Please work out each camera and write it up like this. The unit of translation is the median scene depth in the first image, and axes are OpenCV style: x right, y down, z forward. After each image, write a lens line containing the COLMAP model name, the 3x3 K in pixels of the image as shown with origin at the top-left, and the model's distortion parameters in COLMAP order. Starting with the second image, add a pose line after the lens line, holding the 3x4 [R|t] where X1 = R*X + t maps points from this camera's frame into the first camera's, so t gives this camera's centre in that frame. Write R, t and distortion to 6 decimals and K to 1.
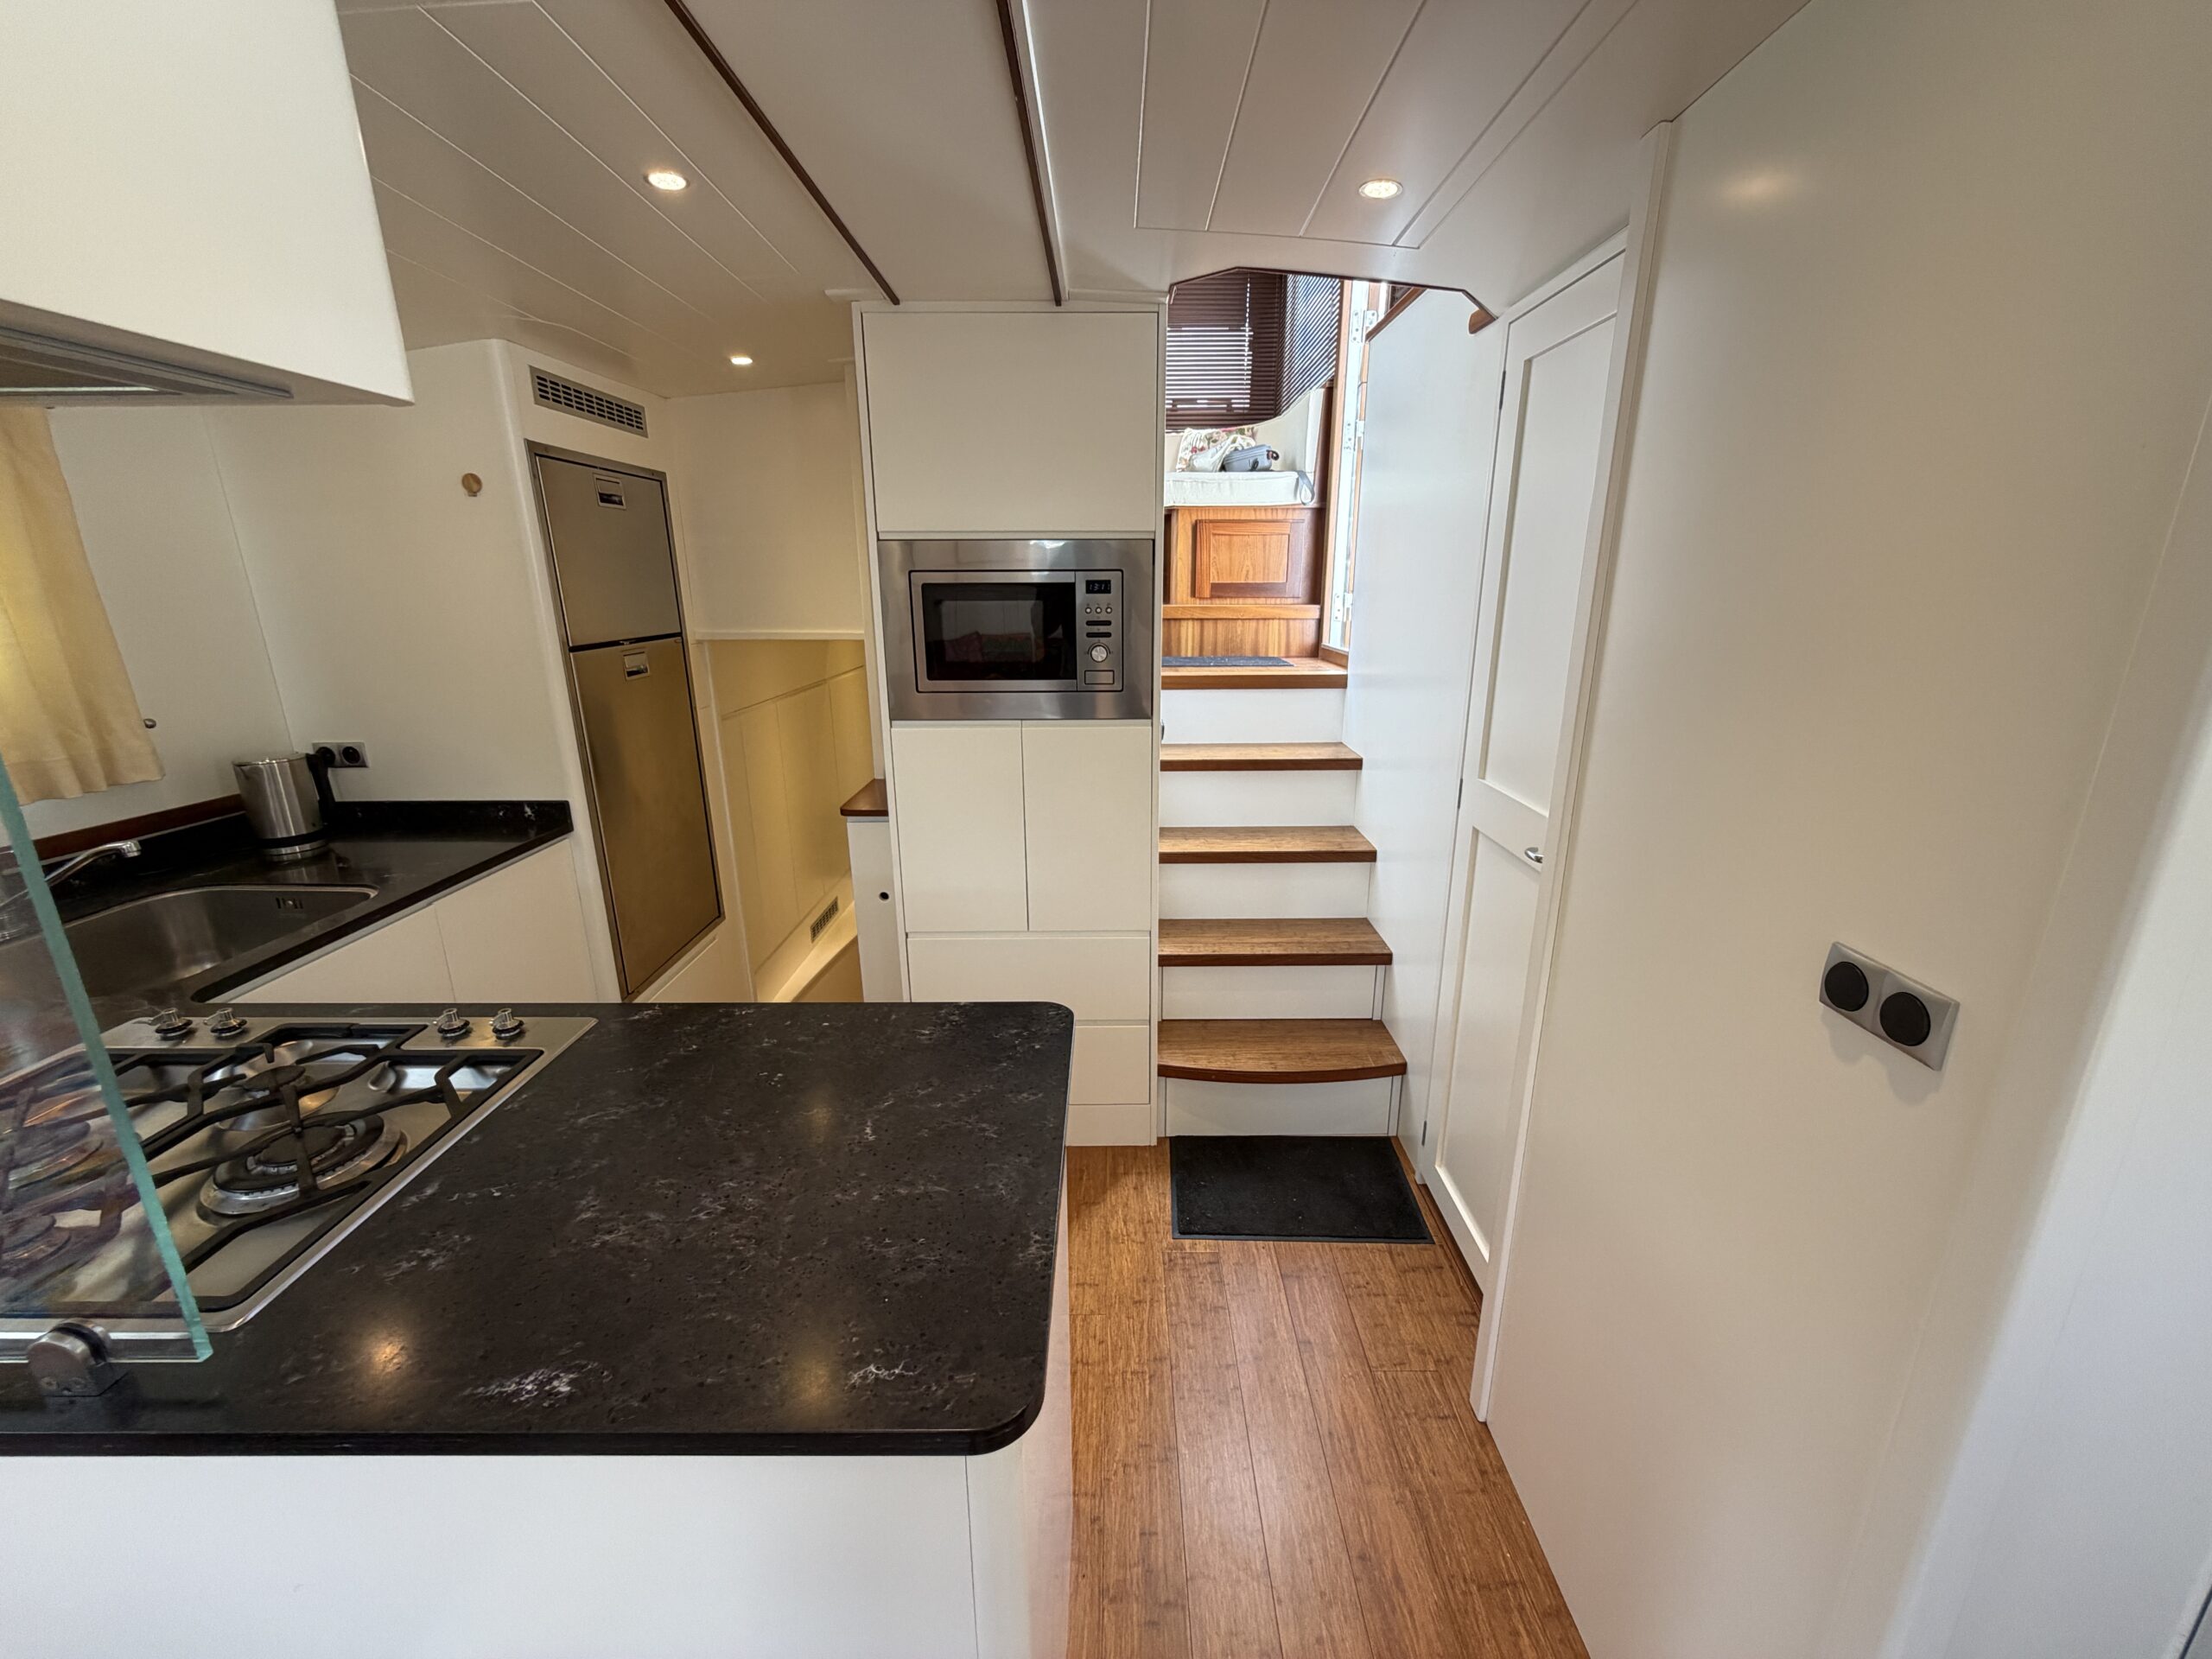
lens RADIAL K [[891.8, 0, 1100.6], [0, 891.8, 826.7], [0, 0, 1]] dist [0.010696, -0.000009]
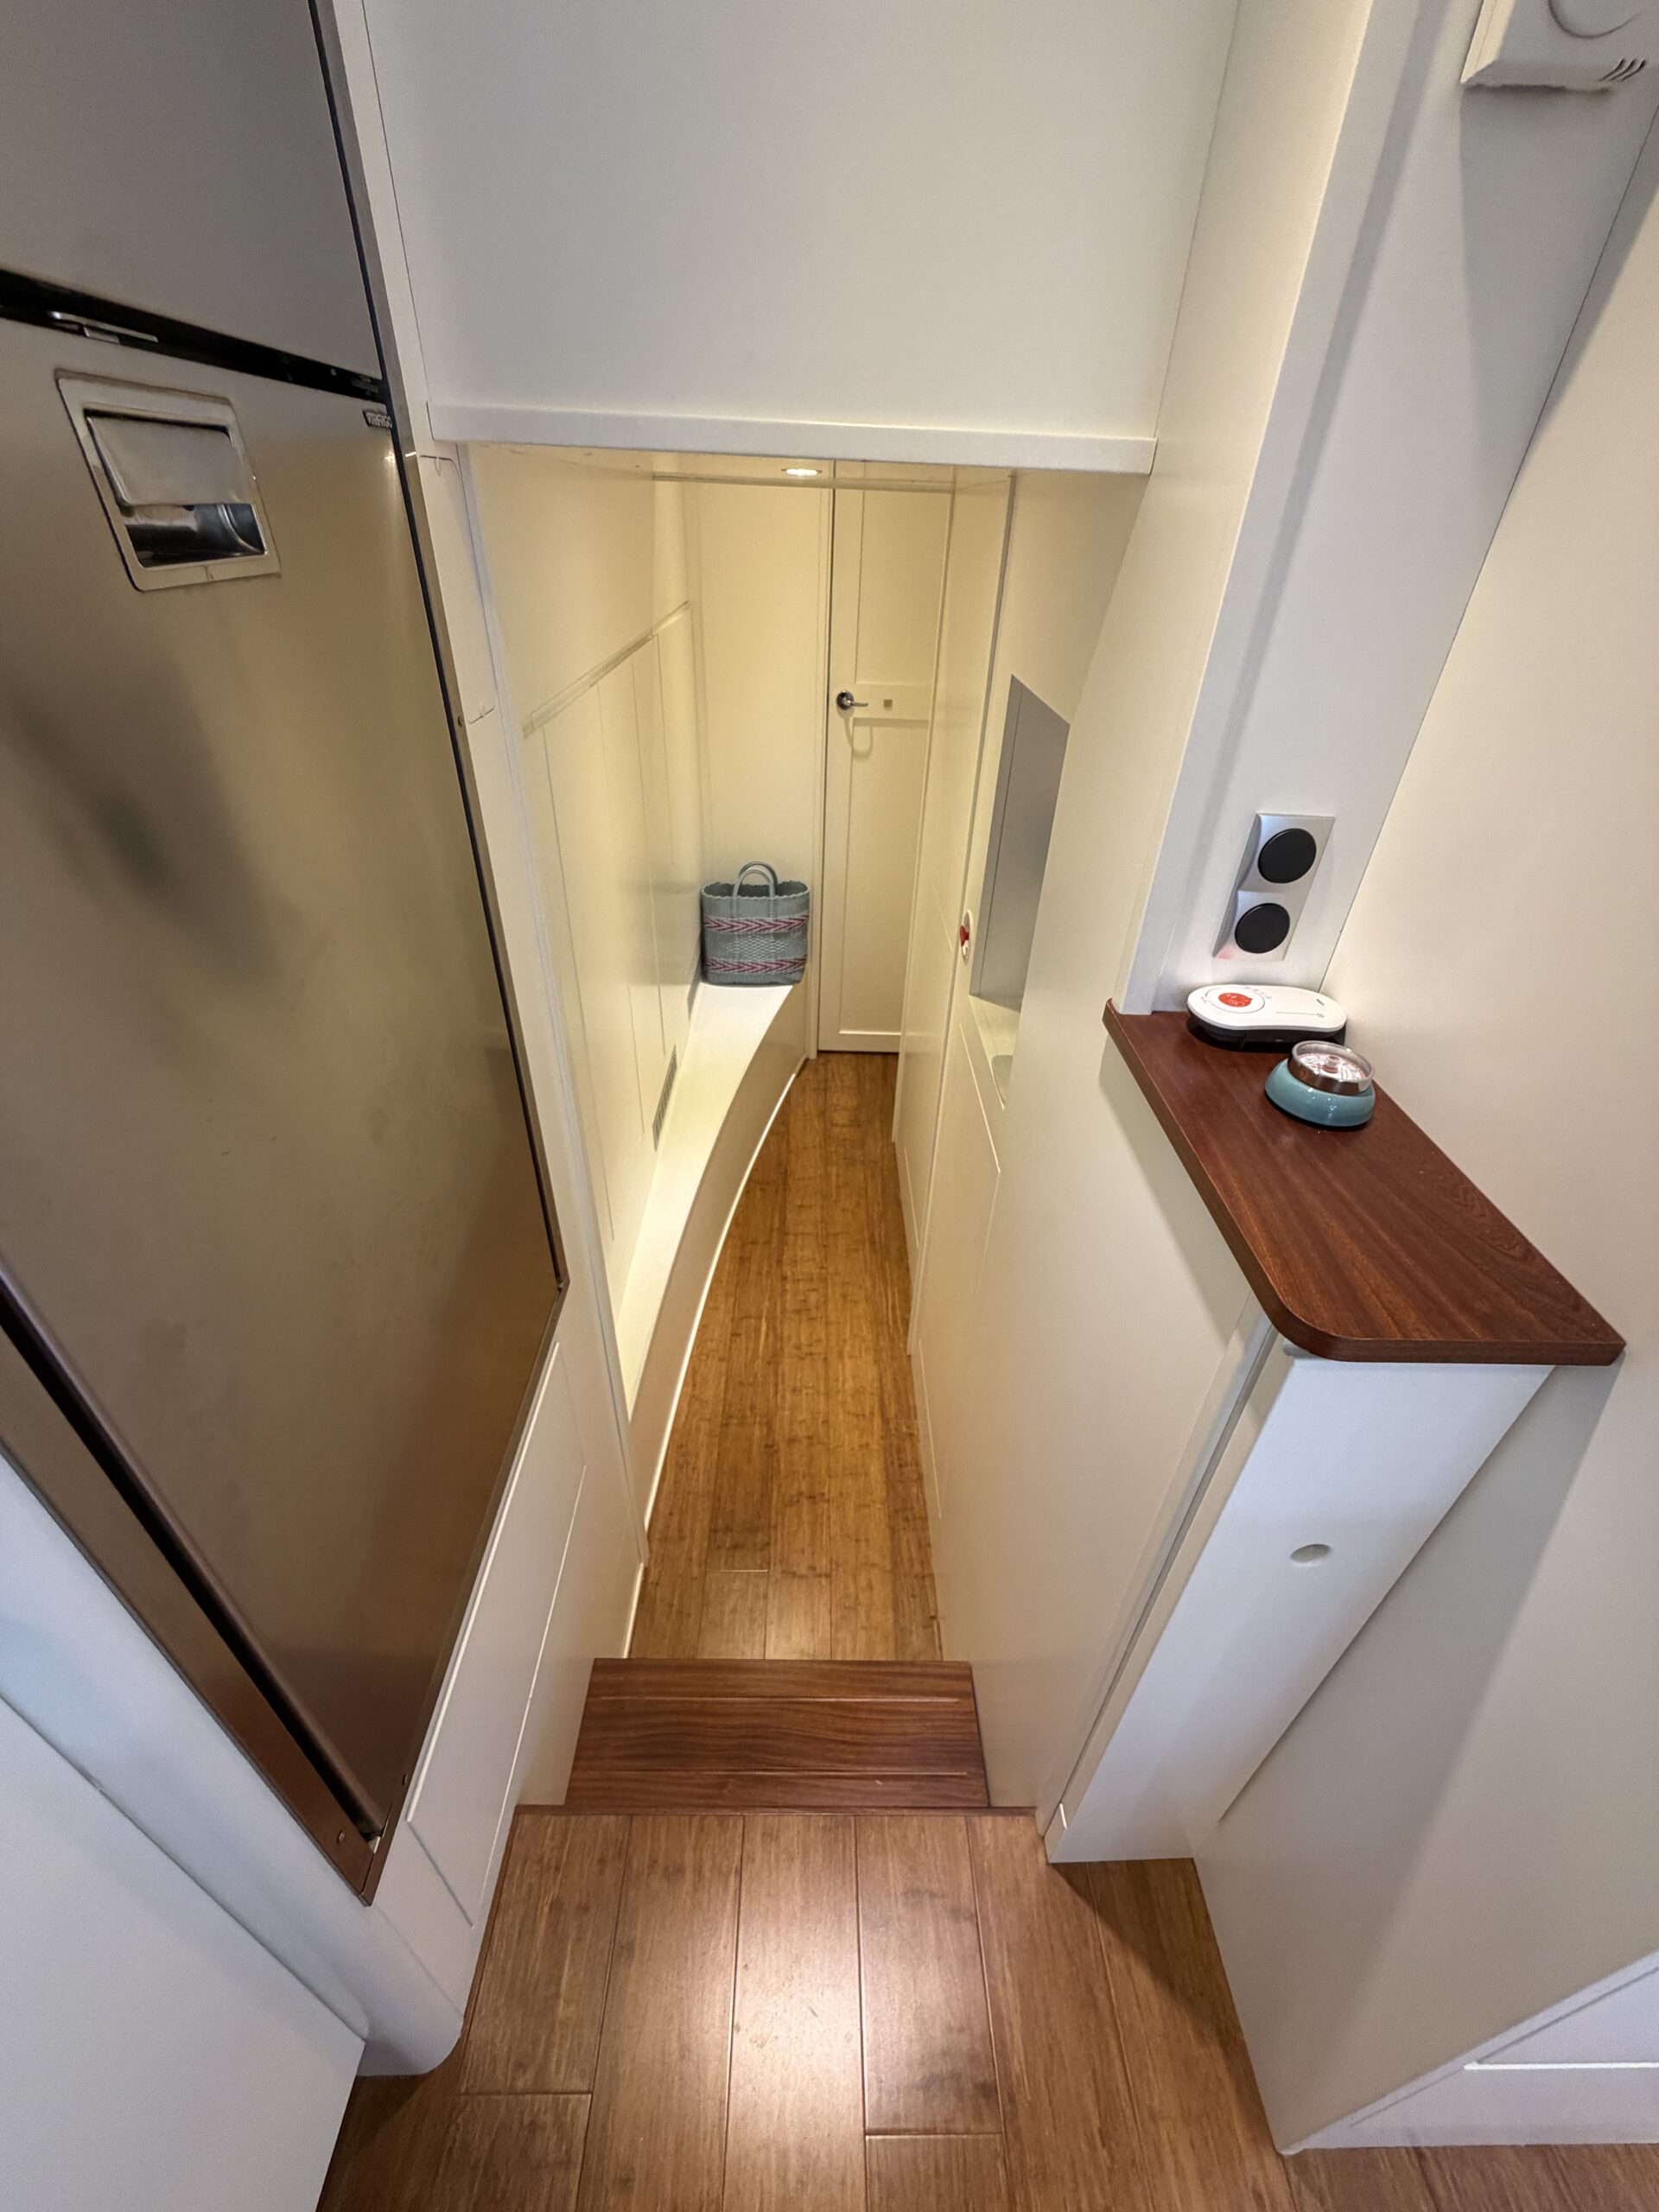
lens RADIAL K [[887.1, 0, 830.0], [0, 887.1, 1098.3], [0, 0, 1]] dist [0.000229, 0.000583]
pose [[0.998702, 0.019328, 0.047128, -0.441086], [-0.032954, 0.950674, 0.308436, -0.138567], [-0.038842, -0.309588, 0.950077, 0.878573]]
